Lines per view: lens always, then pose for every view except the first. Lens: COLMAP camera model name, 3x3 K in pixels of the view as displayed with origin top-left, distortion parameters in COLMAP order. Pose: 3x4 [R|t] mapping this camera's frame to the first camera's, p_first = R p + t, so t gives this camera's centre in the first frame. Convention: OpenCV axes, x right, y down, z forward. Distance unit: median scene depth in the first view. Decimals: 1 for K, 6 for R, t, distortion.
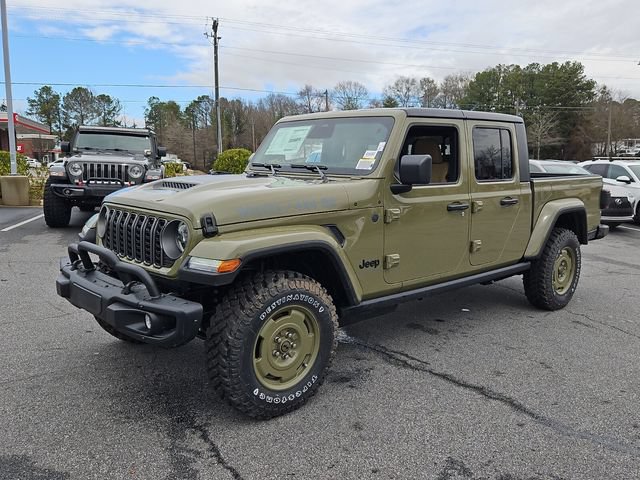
lens RADIAL K [[551.0, 0, 312.9], [0, 551.0, 243.3], [0, 0, 1]] dist [0.059610, -0.029514]
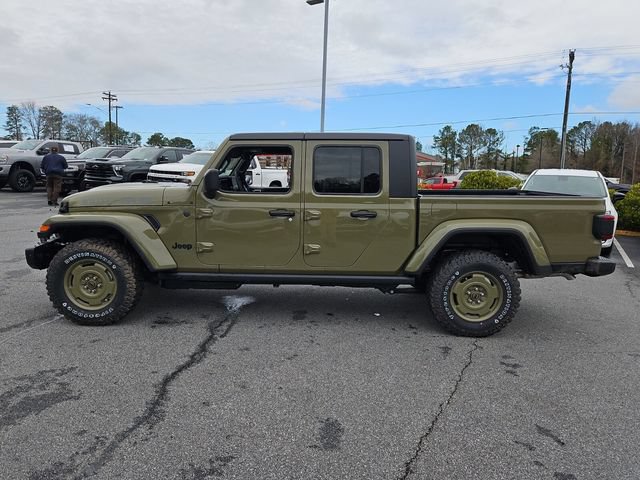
lens RADIAL K [[445.1, 0, 308.7], [0, 445.1, 245.5], [0, 0, 1]] dist [0.051053, -0.018572]
pose [[0.723302, 0.111783, -0.681424, 0.809654], [-0.117010, 0.992381, 0.038591, -0.033825], [0.680546, 0.051821, 0.730871, 0.278580]]
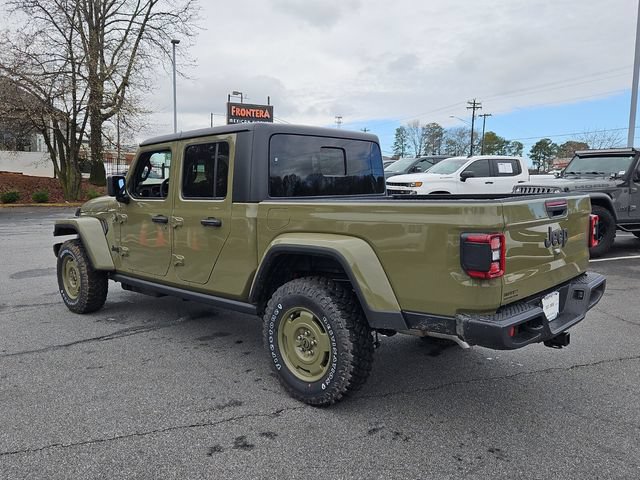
lens RADIAL K [[516.4, 0, 317.1], [0, 516.4, 244.4], [0, 0, 1]] dist [0.061847, -0.040519]
pose [[0.072604, 0.099192, -0.992416, 1.118840], [-0.142890, 0.985812, 0.088079, -0.129000], [0.987072, 0.135412, 0.085748, 1.026334]]
